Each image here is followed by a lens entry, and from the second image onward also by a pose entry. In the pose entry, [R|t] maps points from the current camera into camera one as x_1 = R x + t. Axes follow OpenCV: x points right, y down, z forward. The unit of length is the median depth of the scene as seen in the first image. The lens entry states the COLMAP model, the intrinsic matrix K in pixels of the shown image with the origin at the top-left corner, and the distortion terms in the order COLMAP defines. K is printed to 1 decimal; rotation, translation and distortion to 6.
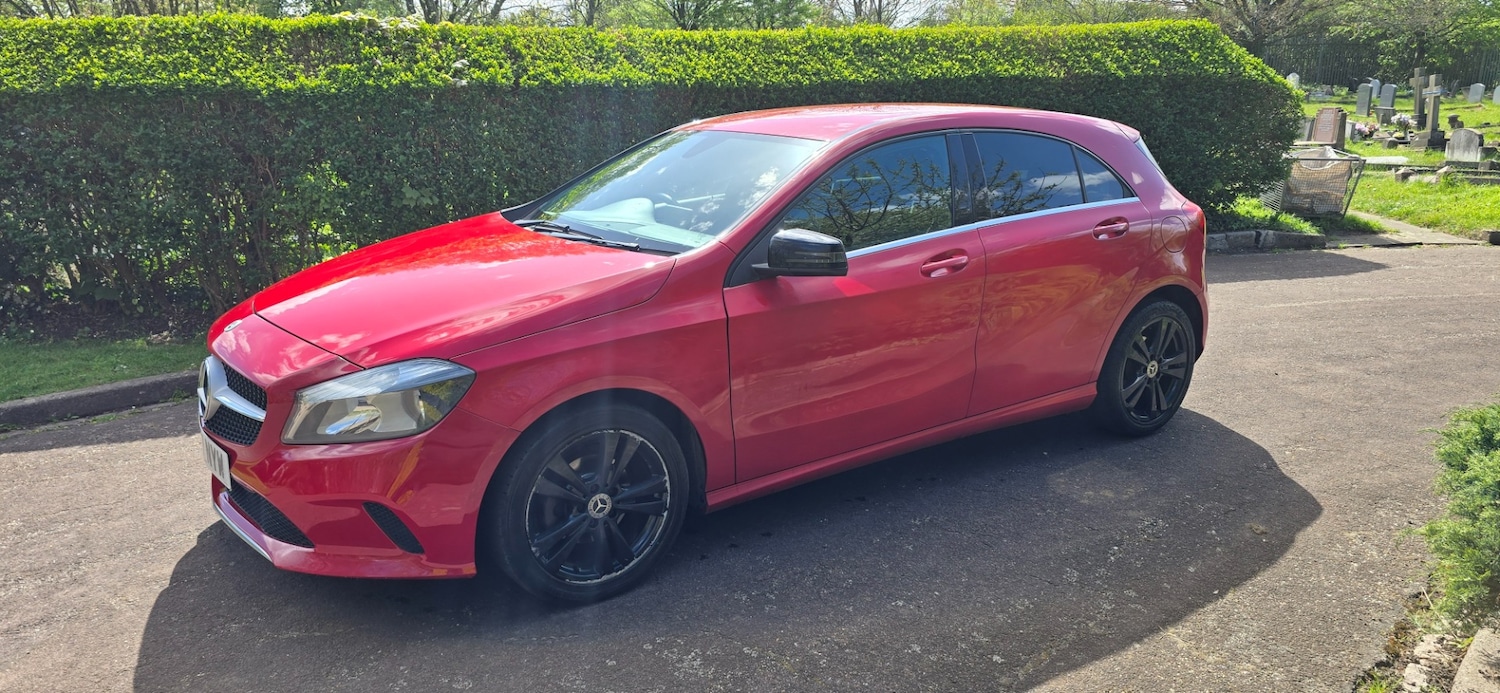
lens RADIAL K [[1003.5, 0, 745.3], [0, 1003.5, 354.6], [0, 0, 1]] dist [0.066372, -0.060695]
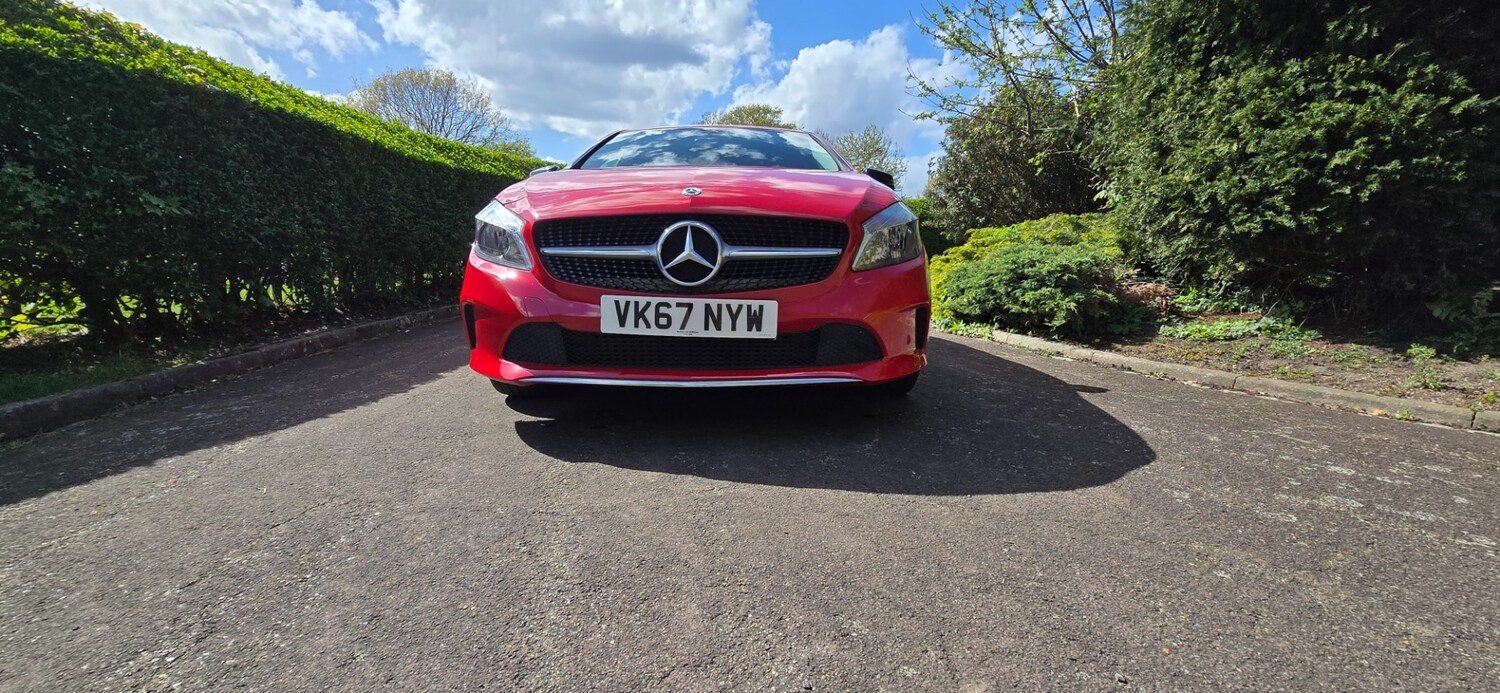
lens RADIAL K [[613.5, 0, 746.3], [0, 613.5, 341.9], [0, 0, 1]] dist [-0.007293, 0.002732]
pose [[0.554024, -0.115866, 0.824399, -0.531349], [0.210628, 0.977557, -0.004158, 0.069077], [-0.805415, 0.175946, 0.565994, 0.352823]]
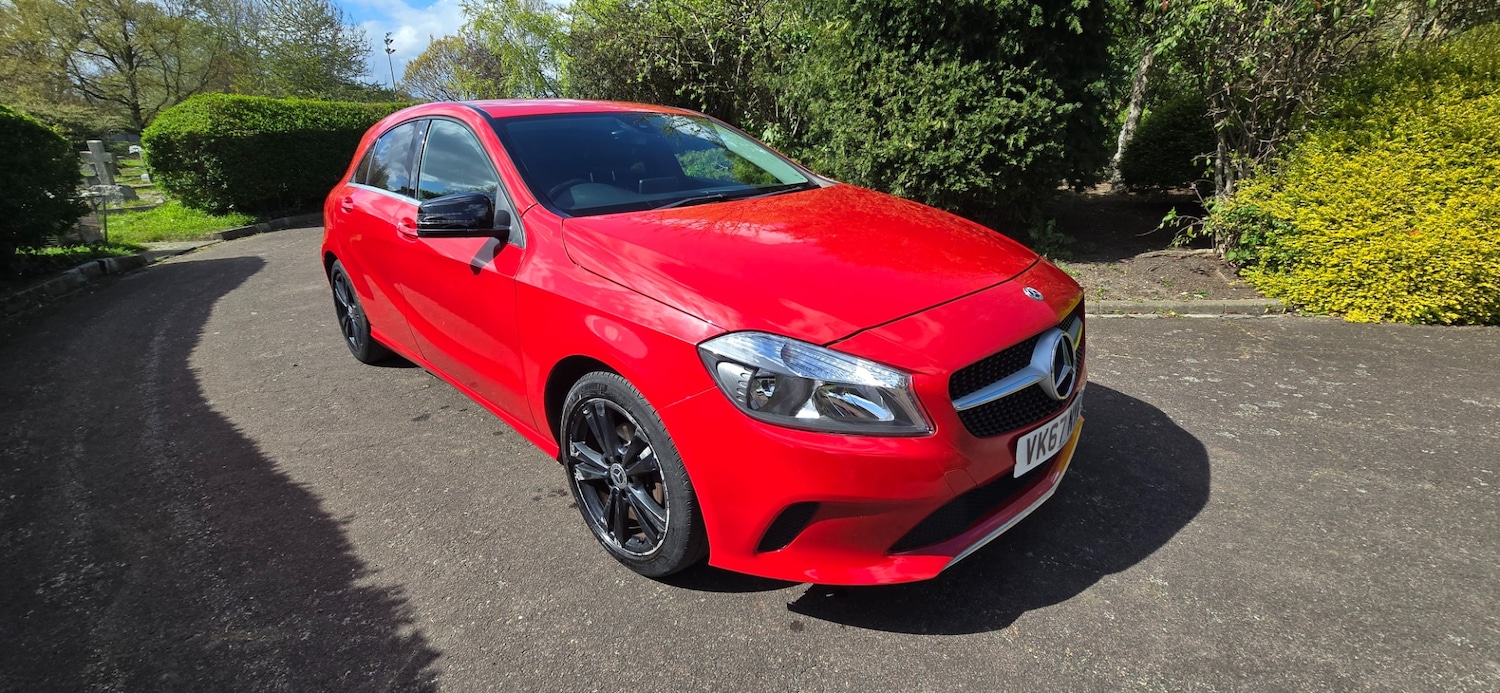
lens RADIAL K [[613.5, 0, 746.4], [0, 613.5, 338.6], [0, 0, 1]] dist [-0.007293, 0.002732]
pose [[-0.198021, -0.303003, 0.932189, -0.523140], [0.280951, 0.893573, 0.350133, -0.136273], [-0.939071, 0.331233, -0.091817, 0.705575]]
